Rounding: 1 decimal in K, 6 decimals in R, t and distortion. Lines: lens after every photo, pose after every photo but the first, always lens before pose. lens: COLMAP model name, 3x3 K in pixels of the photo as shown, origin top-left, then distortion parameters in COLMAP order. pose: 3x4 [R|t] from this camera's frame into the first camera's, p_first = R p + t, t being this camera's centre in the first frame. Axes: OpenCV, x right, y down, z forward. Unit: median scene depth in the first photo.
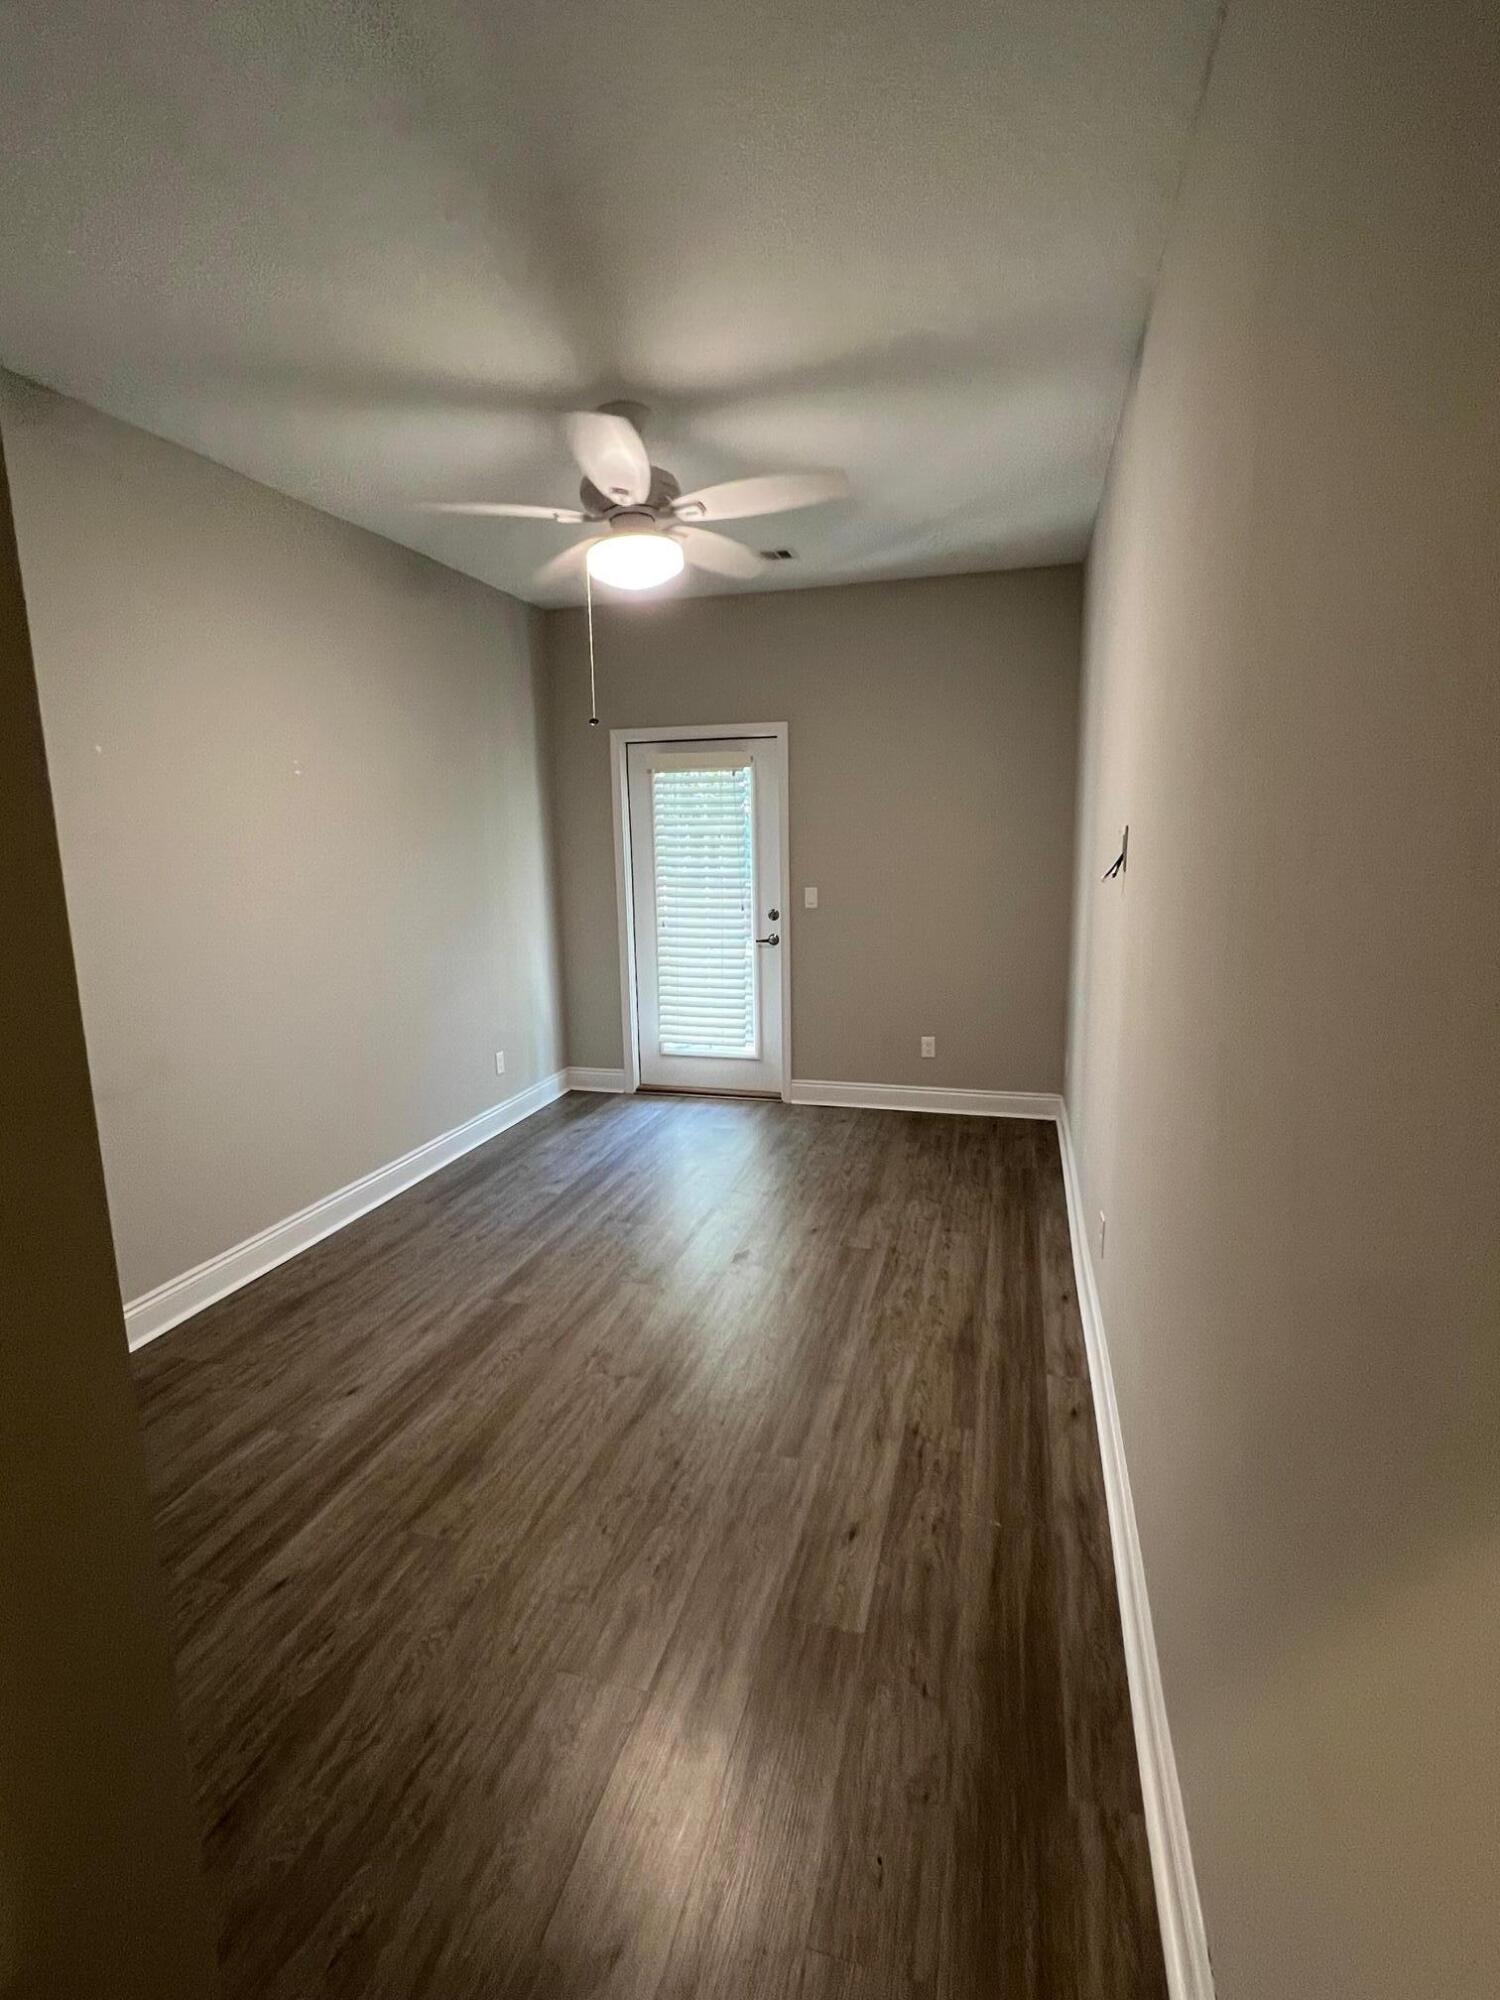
lens RADIAL K [[947.7, 0, 754.5], [0, 947.7, 1010.6], [0, 0, 1]] dist [0.001299, -0.001533]
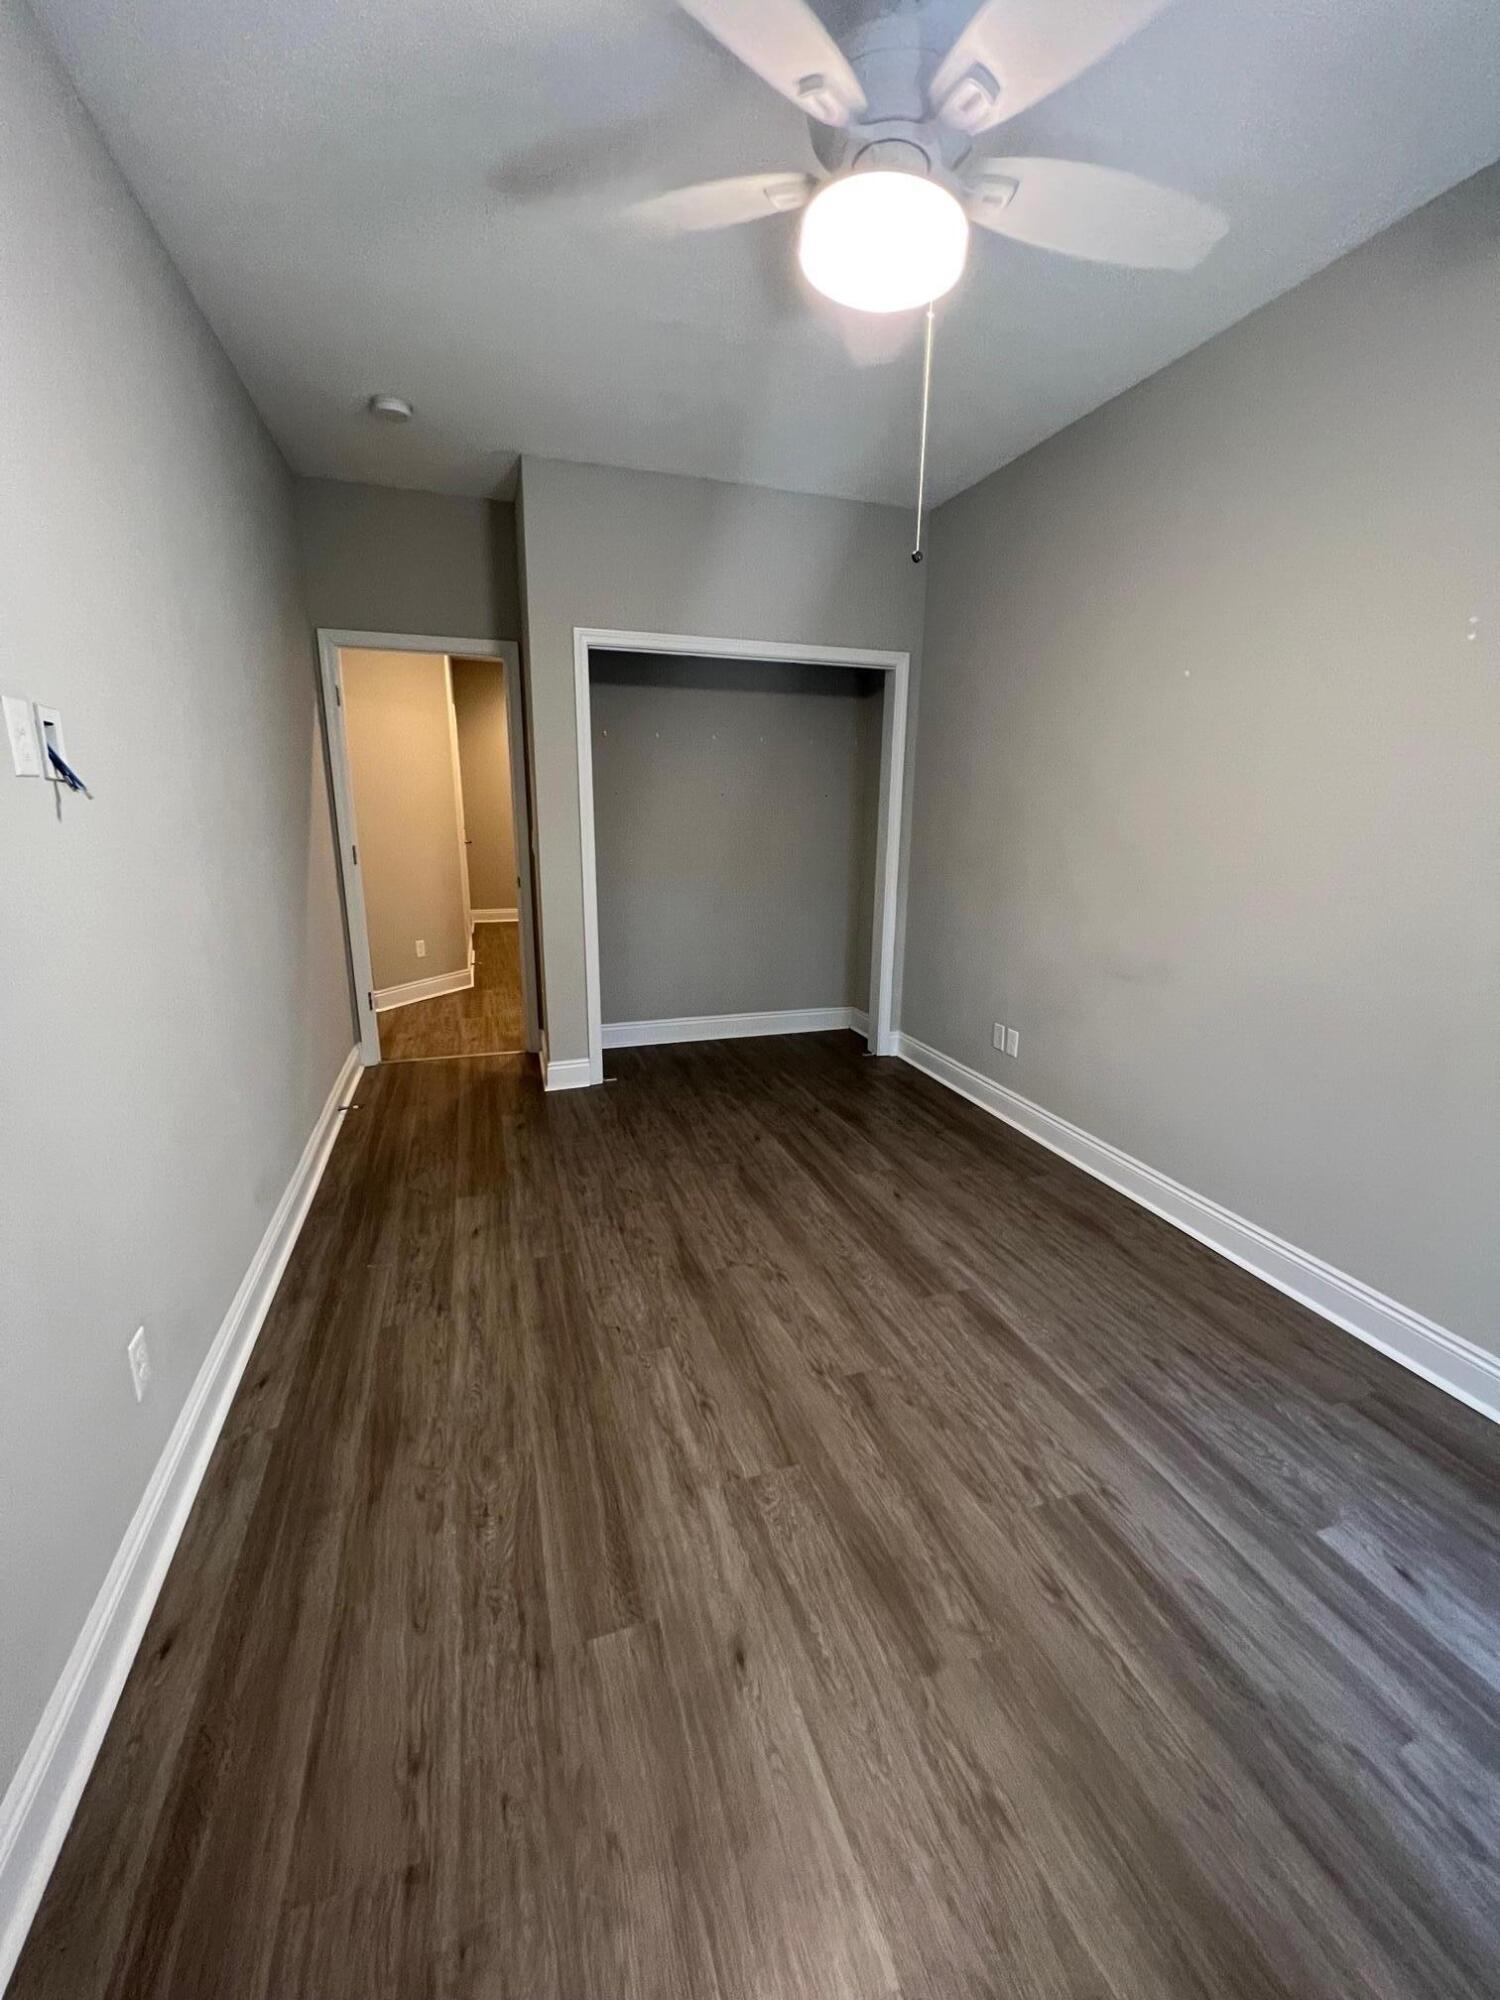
lens RADIAL K [[801.4, 0, 731.9], [0, 801.4, 985.1], [0, 0, 1]] dist [0.001426, 0.000102]
pose [[-0.838506, 0.131419, -0.528807, 0.292698], [-0.098674, 0.917812, 0.384558, -0.249045], [0.535883, 0.374634, -0.756623, 1.555647]]
